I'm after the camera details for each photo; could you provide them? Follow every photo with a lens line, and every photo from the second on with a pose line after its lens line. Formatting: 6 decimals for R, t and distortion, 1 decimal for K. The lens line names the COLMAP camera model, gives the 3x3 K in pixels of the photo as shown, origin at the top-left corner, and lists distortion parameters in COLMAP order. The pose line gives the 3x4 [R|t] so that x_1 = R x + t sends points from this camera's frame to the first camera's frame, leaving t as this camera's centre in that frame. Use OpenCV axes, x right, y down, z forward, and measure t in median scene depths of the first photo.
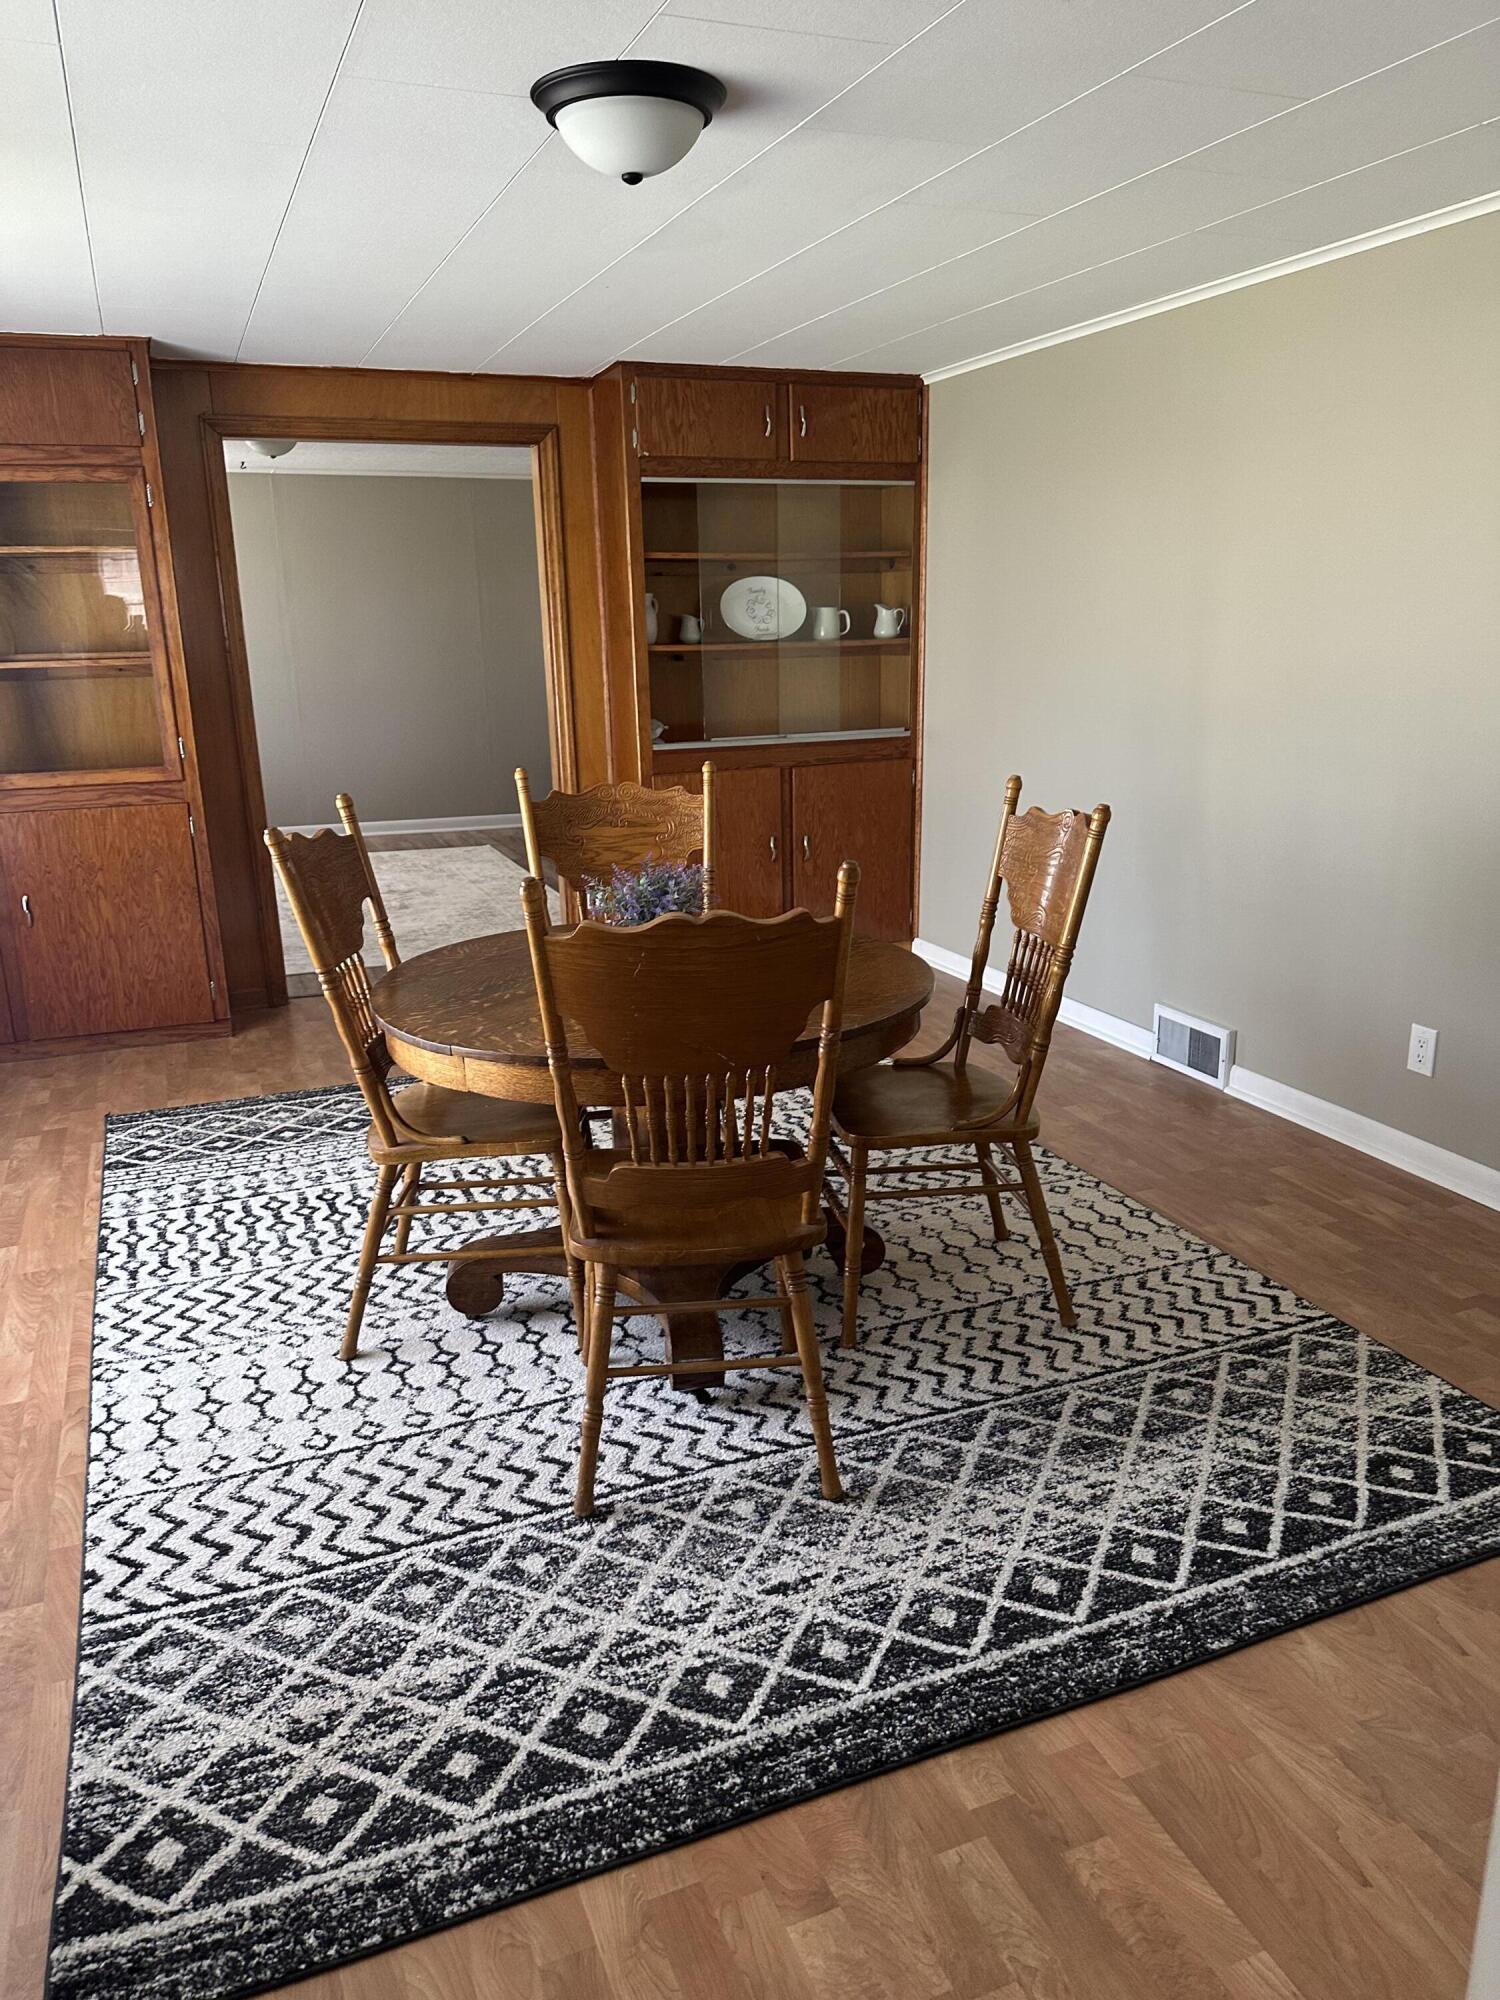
lens RADIAL K [[1399.9, 0, 753.4], [0, 1399.9, 999.9], [0, 0, 1]] dist [-0.043885, -0.009990]
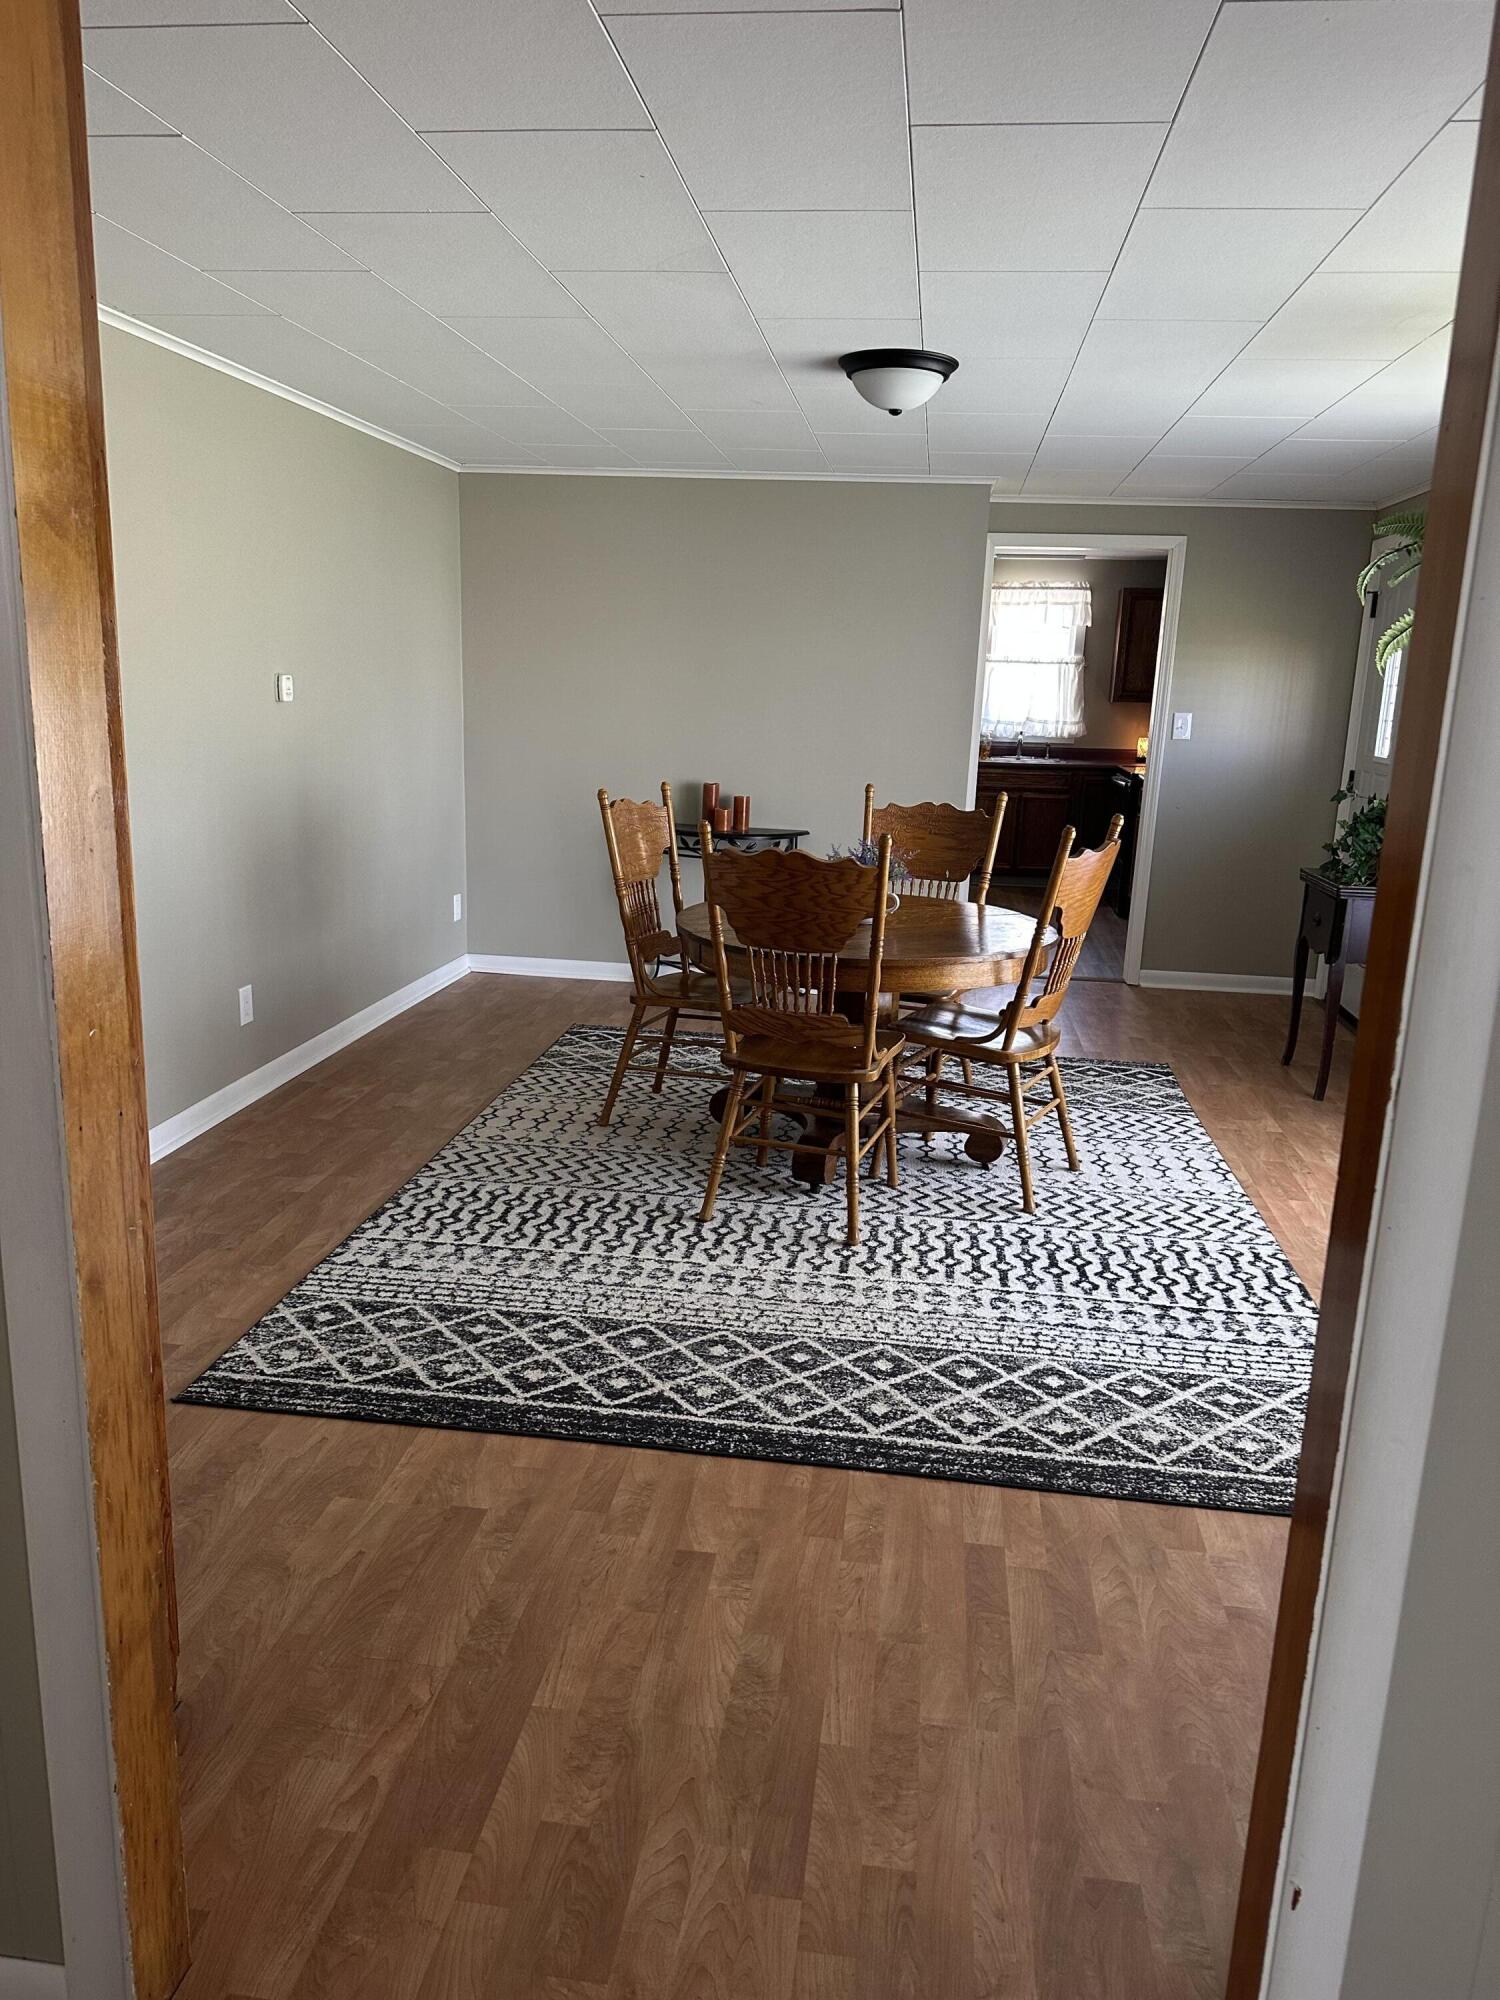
lens RADIAL K [[1399.9, 0, 749.9], [0, 1399.9, 999.7], [0, 0, 1]] dist [-0.043885, -0.009990]
pose [[-0.867488, -0.120681, 0.482597, -0.573704], [0.119672, 0.891010, 0.437926, -0.505333], [-0.482848, 0.437650, -0.758499, 1.850265]]
